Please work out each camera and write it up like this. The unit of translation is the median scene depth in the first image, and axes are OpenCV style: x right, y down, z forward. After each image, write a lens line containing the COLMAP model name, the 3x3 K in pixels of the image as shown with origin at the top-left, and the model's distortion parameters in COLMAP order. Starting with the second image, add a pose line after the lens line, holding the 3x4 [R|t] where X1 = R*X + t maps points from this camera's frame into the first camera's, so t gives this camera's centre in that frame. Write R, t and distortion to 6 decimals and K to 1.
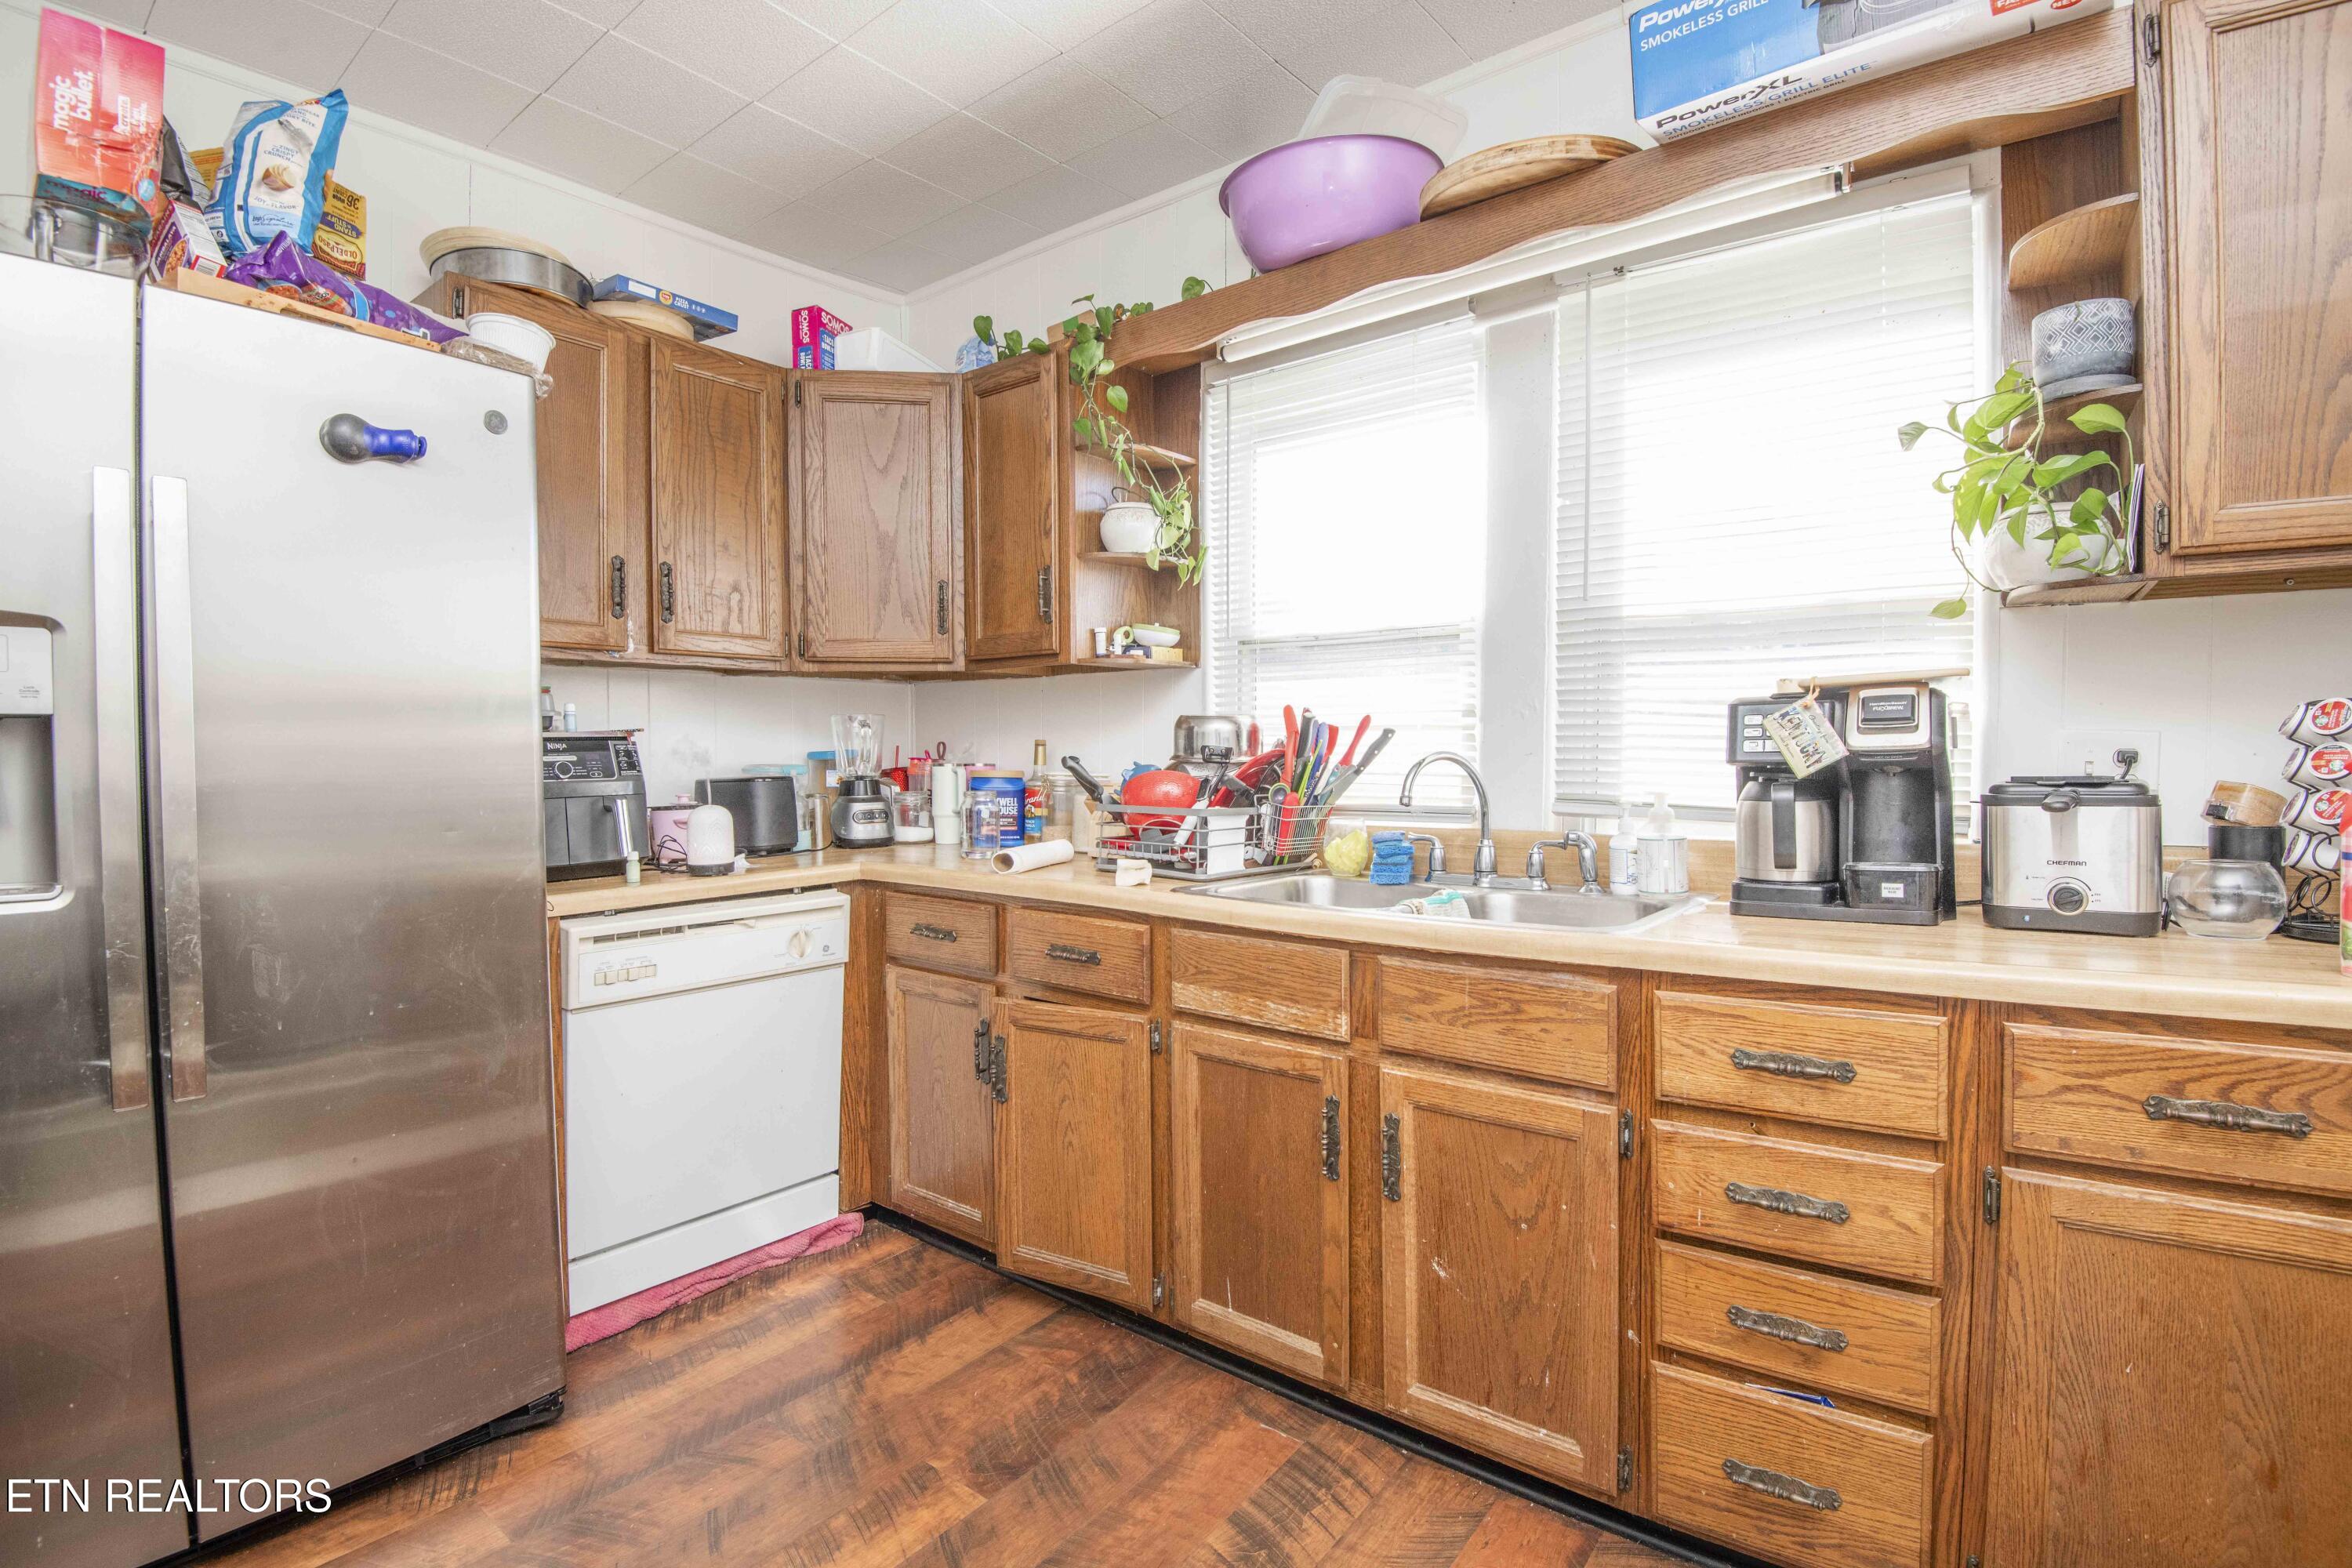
lens RADIAL K [[1084.6, 0, 1185.5], [0, 1084.6, 782.2], [0, 0, 1]] dist [-0.022219, -0.011677]
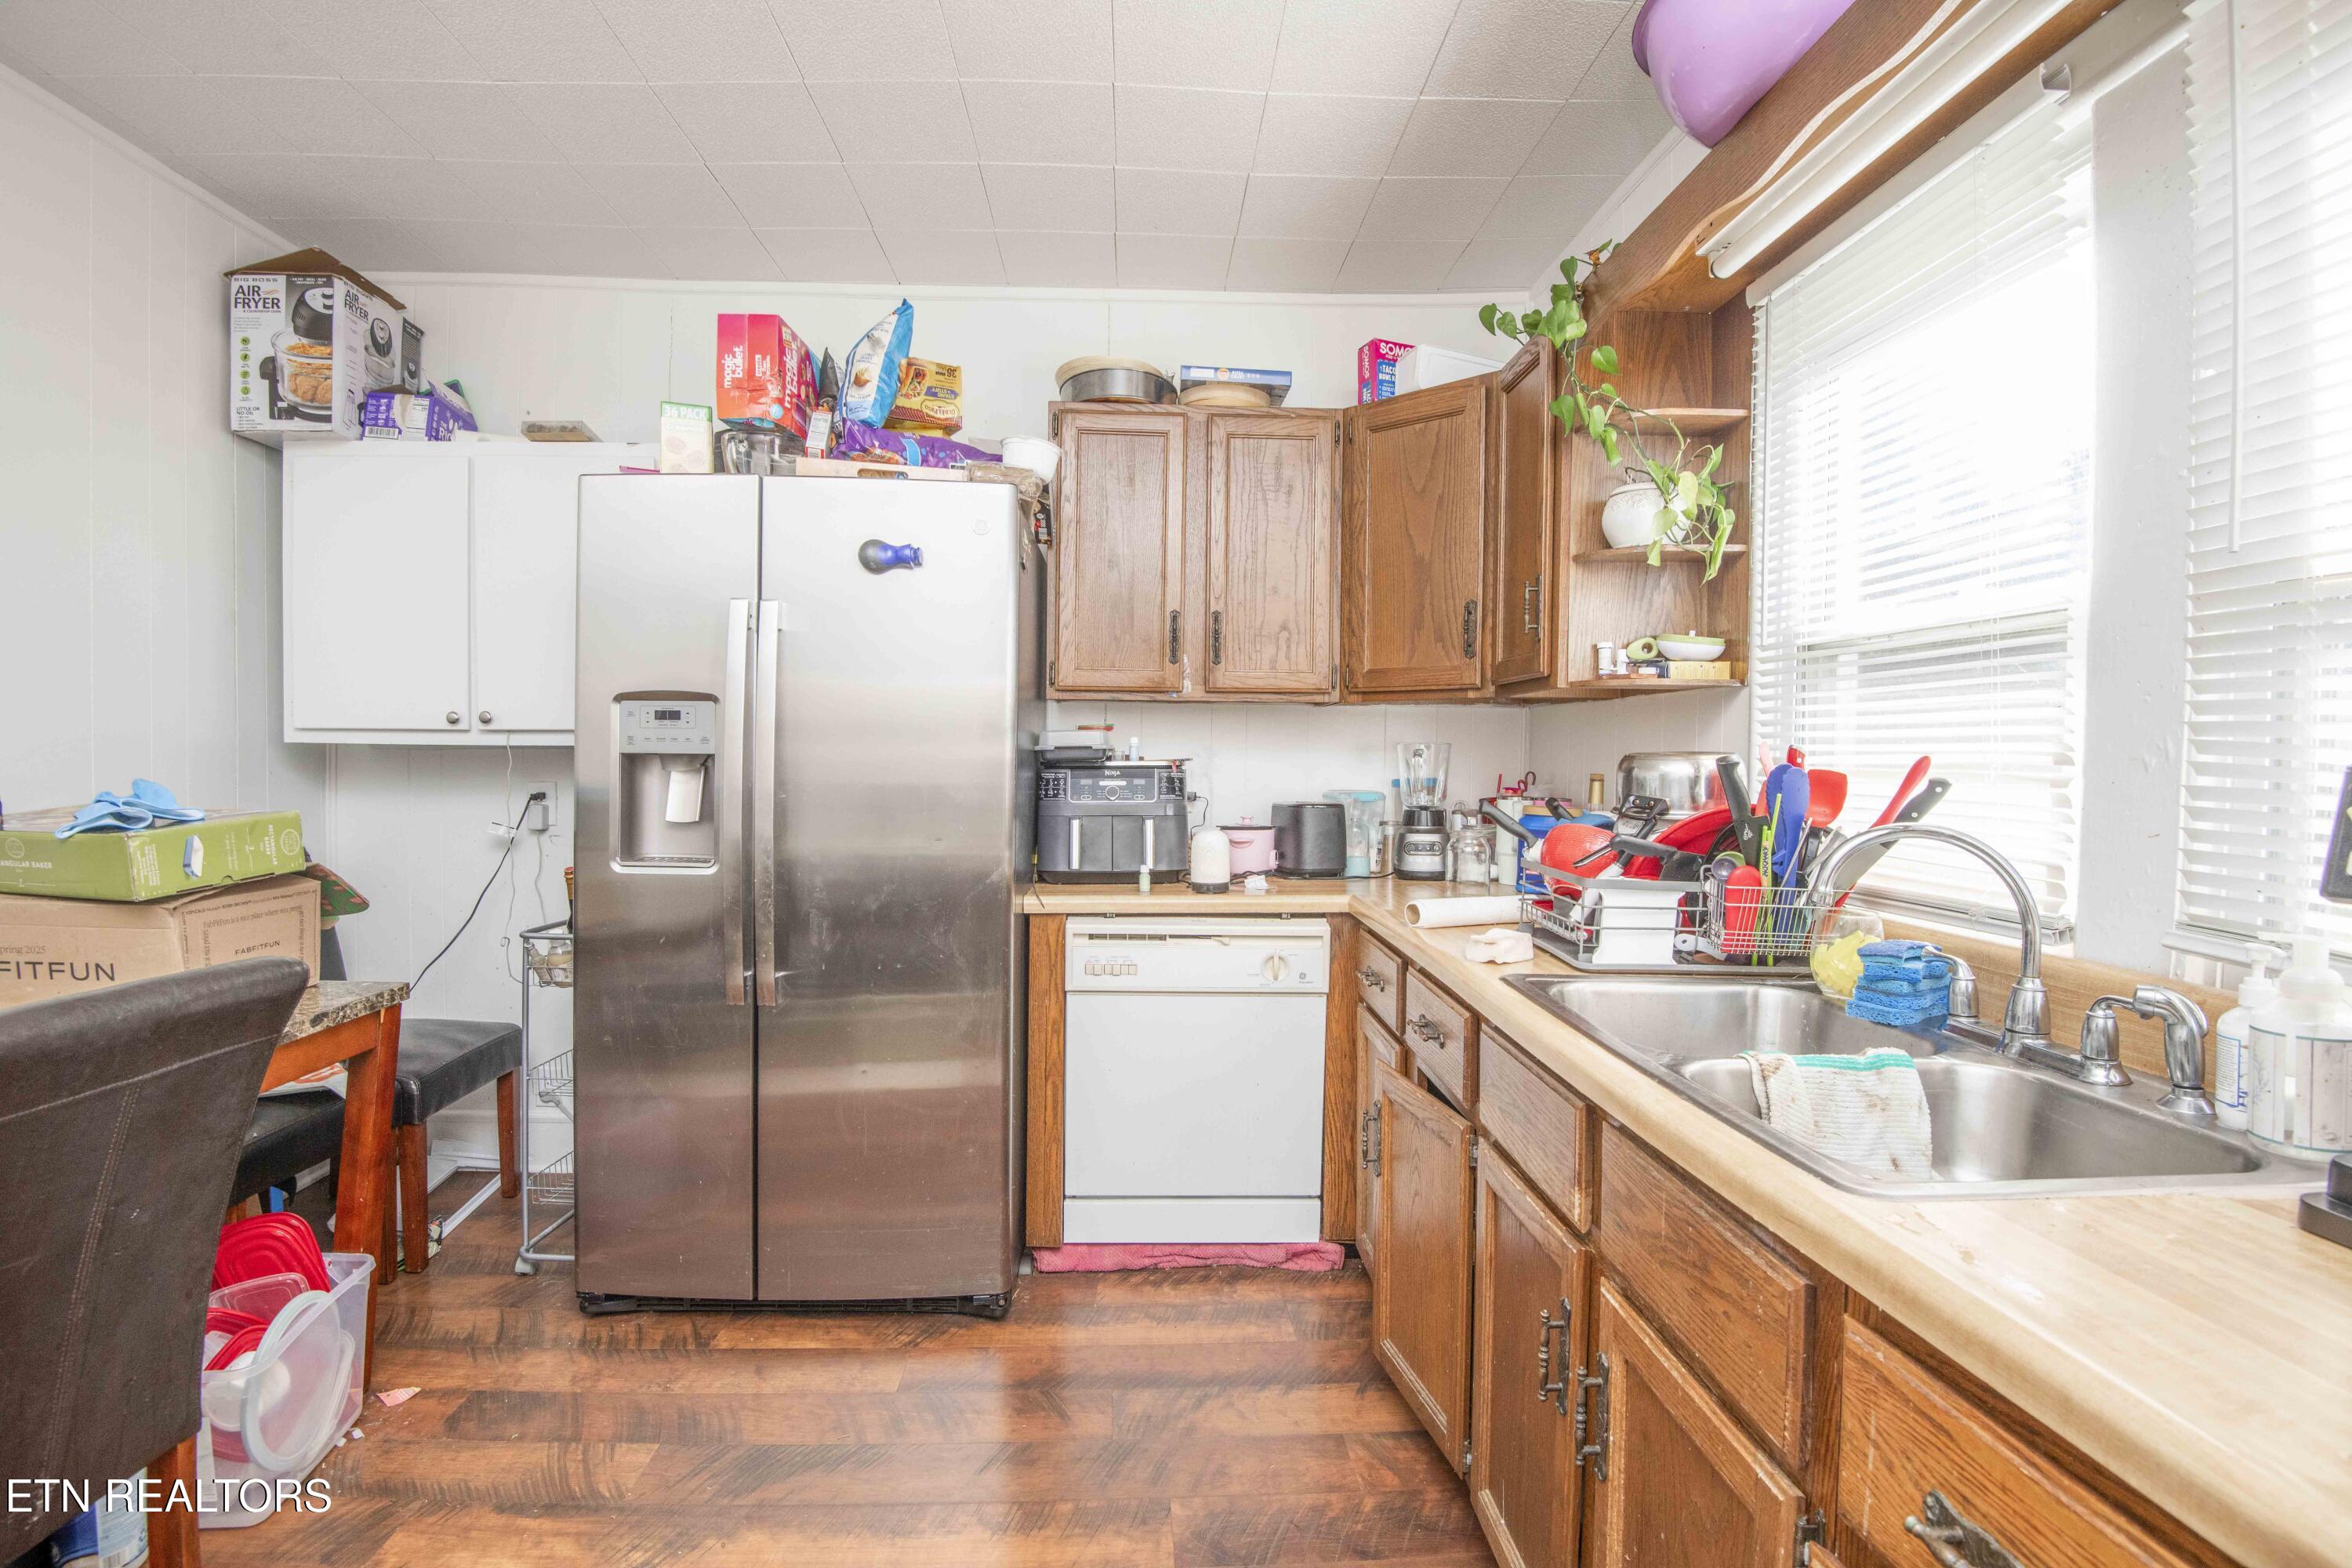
lens RADIAL K [[1084.6, 0, 1188.2], [0, 1084.6, 780.6], [0, 0, 1]] dist [-0.022219, -0.011677]
pose [[0.652665, 0.032965, -0.756929, 0.414016], [-0.037976, 0.999221, 0.010771, -0.042748], [0.756694, 0.021715, 0.653408, 0.278641]]
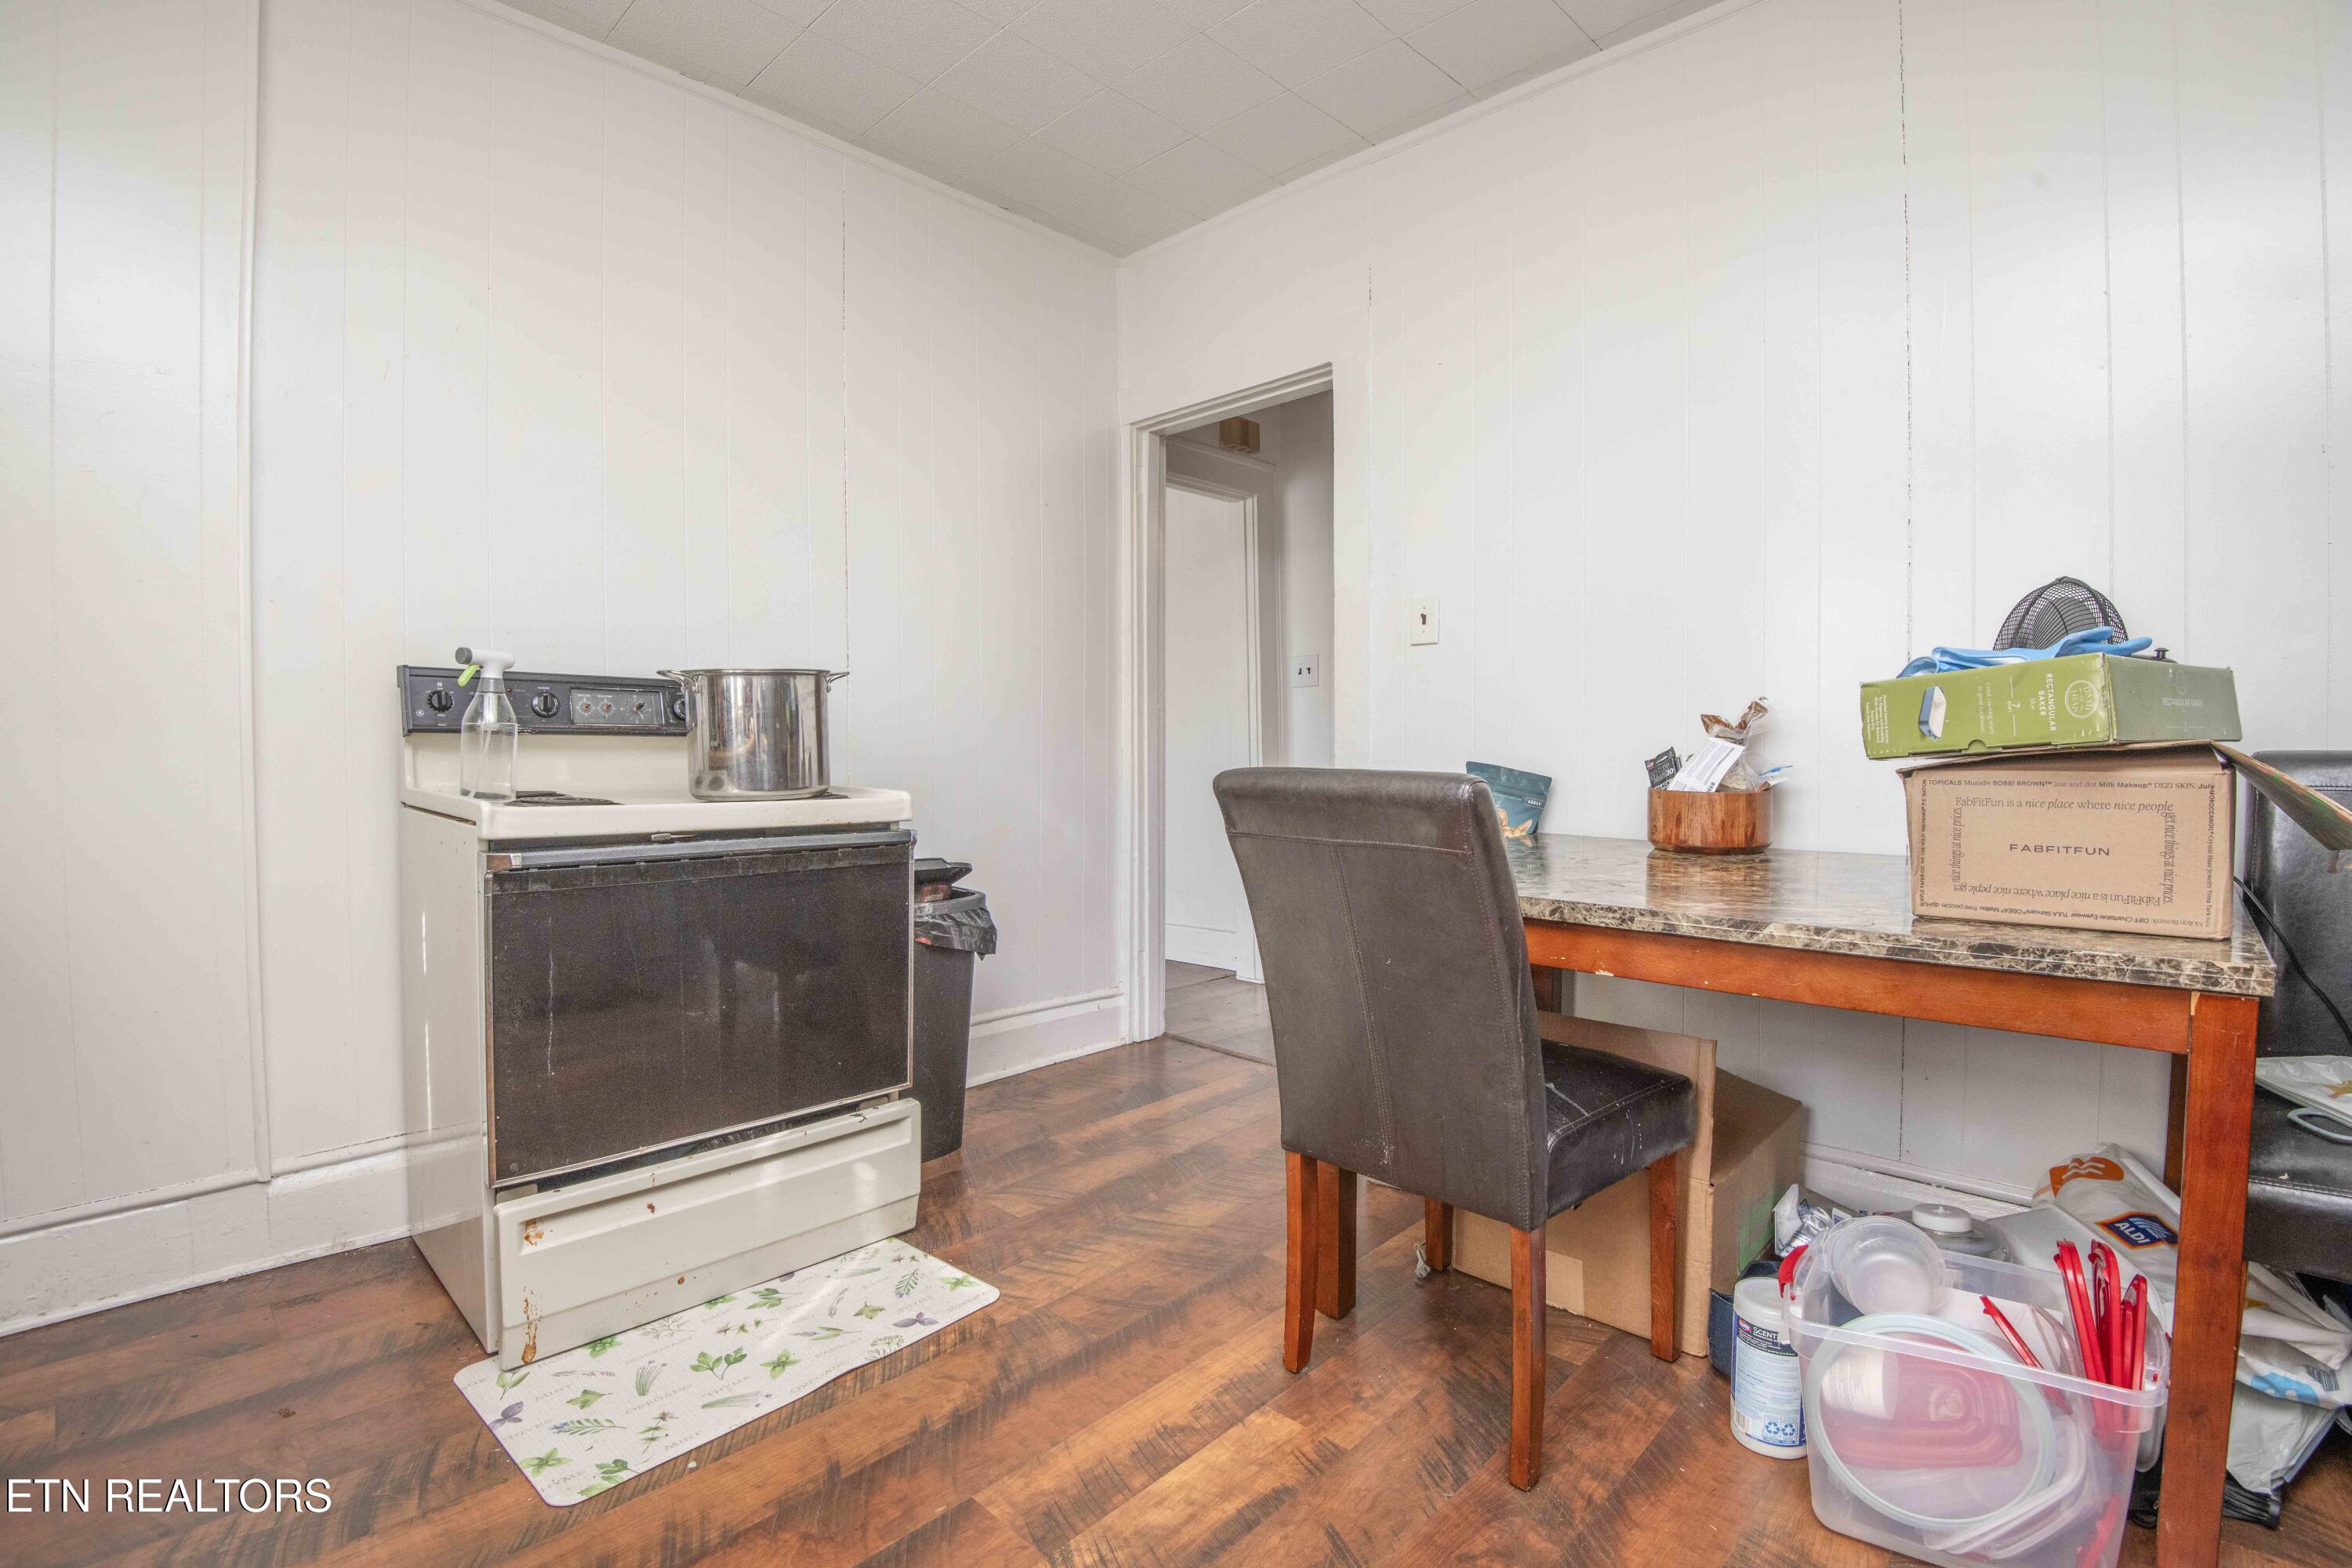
lens RADIAL K [[1084.6, 0, 1173.5], [0, 1084.6, 786.5], [0, 0, 1]] dist [-0.022219, -0.011677]
pose [[-0.994090, 0.004545, 0.108460, -0.262637], [0.011035, 0.998178, 0.059313, 0.049715], [-0.107993, 0.060159, -0.992330, 0.906594]]
